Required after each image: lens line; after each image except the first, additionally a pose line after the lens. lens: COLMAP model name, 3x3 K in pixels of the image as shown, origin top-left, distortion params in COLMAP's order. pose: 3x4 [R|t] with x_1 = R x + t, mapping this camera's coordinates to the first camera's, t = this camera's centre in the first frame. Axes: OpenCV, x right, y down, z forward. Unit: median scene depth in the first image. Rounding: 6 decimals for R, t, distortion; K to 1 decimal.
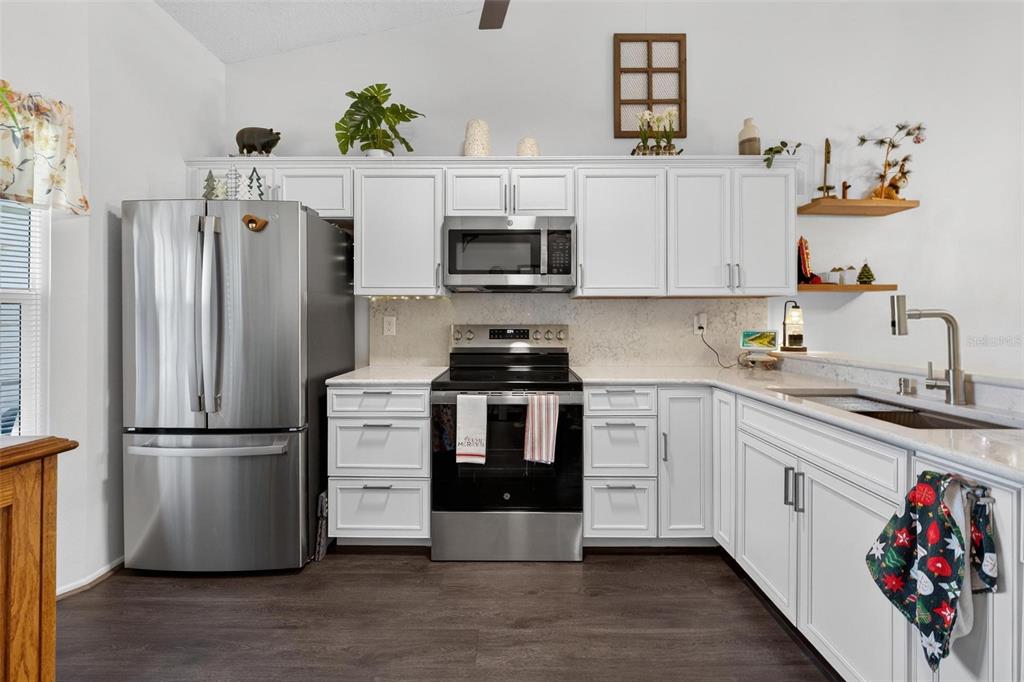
lens RADIAL K [[413.7, 0, 514.4], [0, 413.7, 318.6], [0, 0, 1]] dist [-0.001677, -0.000162]
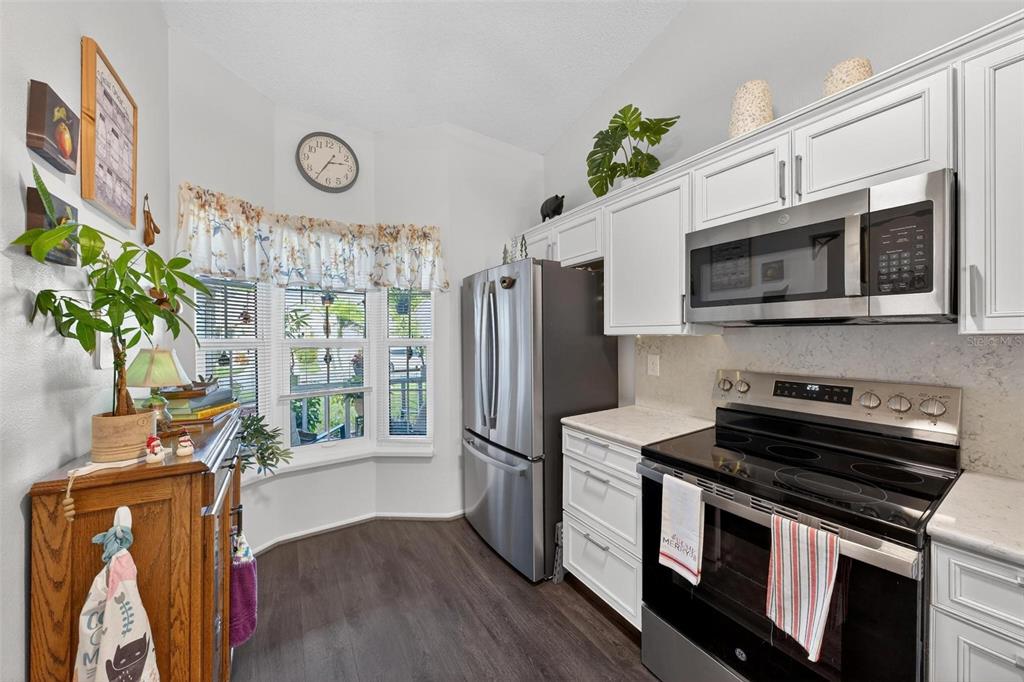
lens RADIAL K [[354.1, 0, 513.8], [0, 354.1, 338.1], [0, 0, 1]] dist [-0.001893, -0.000140]
pose [[0.542465, 0.002291, -0.840075, 0.216399], [0.009847, 0.999910, 0.009085, -0.060260], [0.840021, -0.013201, 0.542394, 0.358813]]
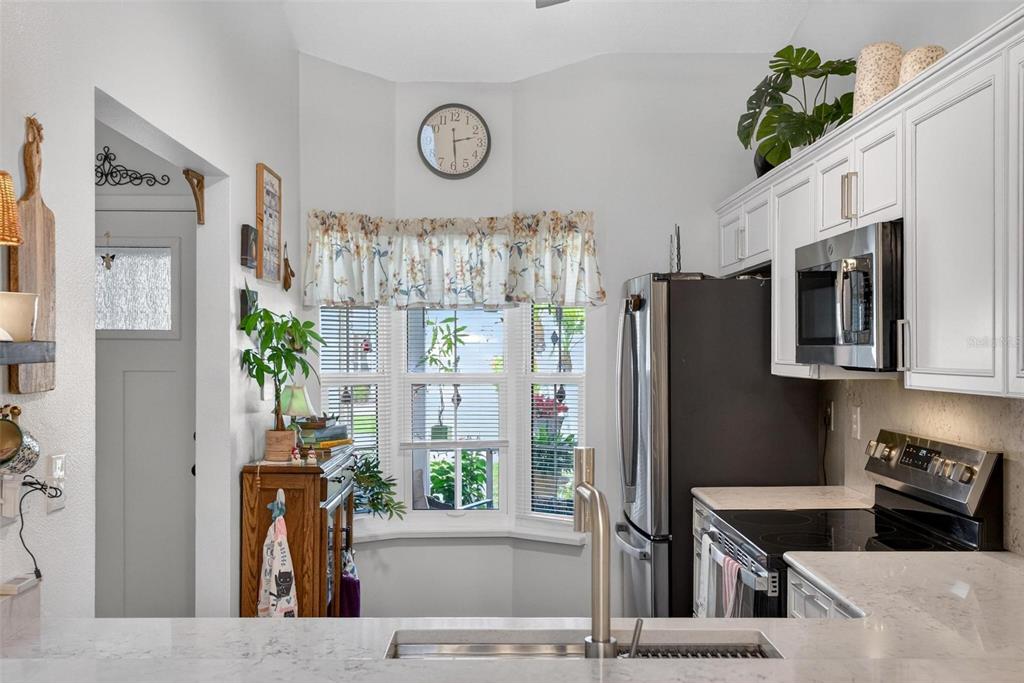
lens RADIAL K [[1023.4, 0, 512.1], [0, 1023.4, 360.4], [0, 0, 1]] dist [0.028338, -0.000173]
pose [[0.014457, 0.011811, -0.999826, 1.317223], [0.009743, 0.999881, 0.011952, -0.106837], [0.999848, -0.009914, 0.014340, 0.559974]]
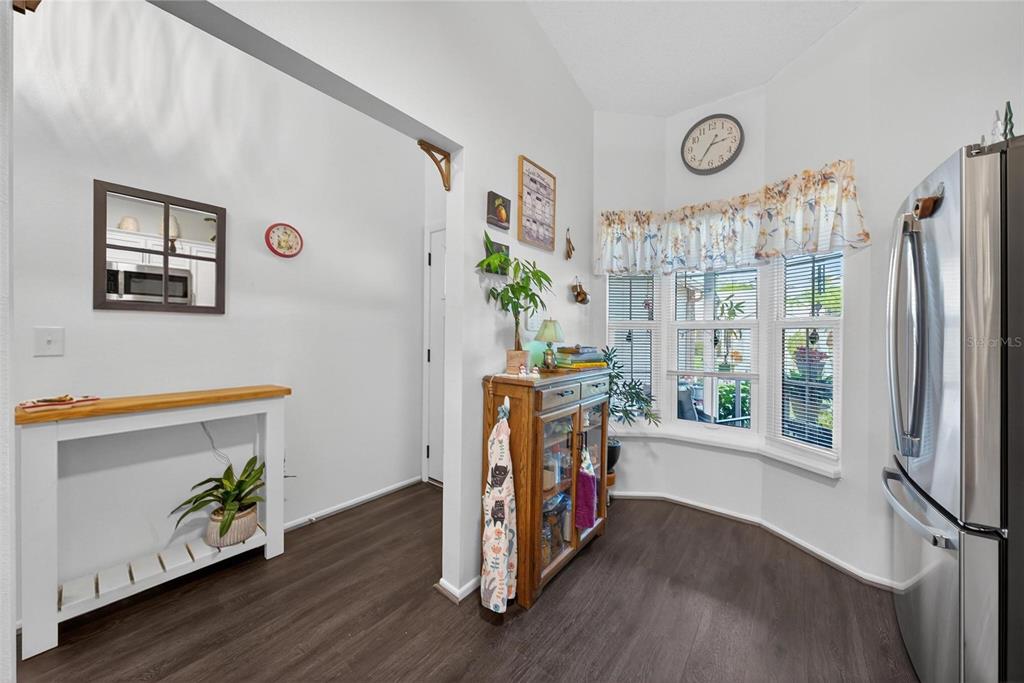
lens RADIAL K [[363.3, 0, 514.5], [0, 363.3, 336.1], [0, 0, 1]] dist [-0.001019, -0.000112]
pose [[-0.615645, -0.002764, -0.788019, 0.246456], [0.000347, 0.999993, -0.003779, -0.003767], [0.788023, -0.002600, -0.615640, 0.666762]]
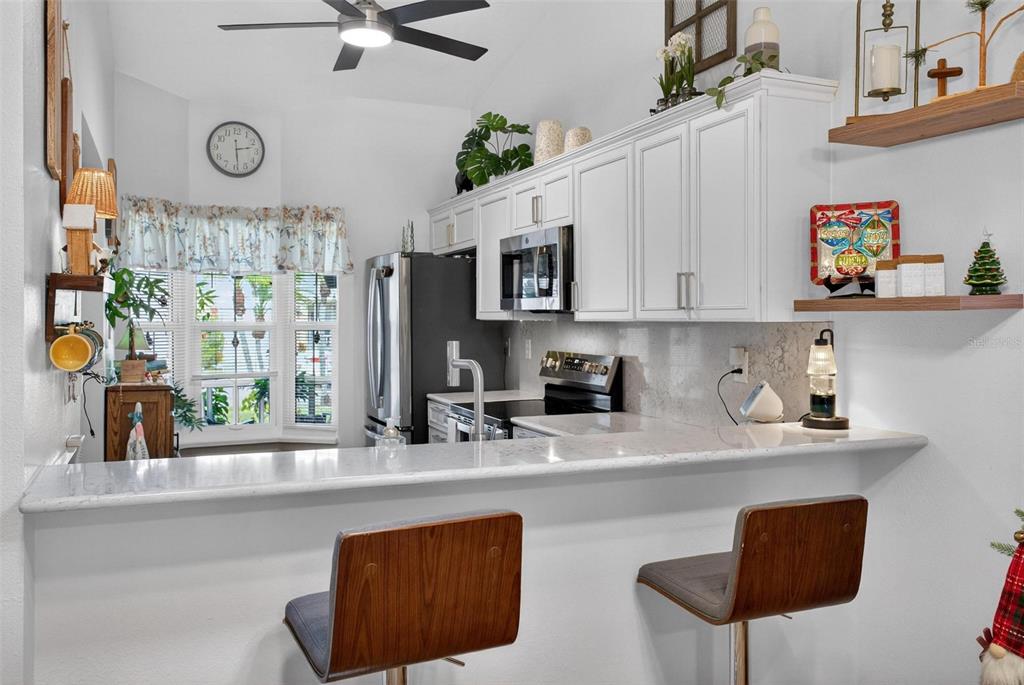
lens RADIAL K [[826.6, 0, 511.5], [0, 826.6, 322.5], [0, 0, 1]] dist [-0.000273, 0.102751]
pose [[0.392126, 0.006583, -0.919888, 1.632321], [0.005784, 0.999937, 0.009621, -0.070708], [0.919893, -0.009093, 0.392063, 0.254400]]
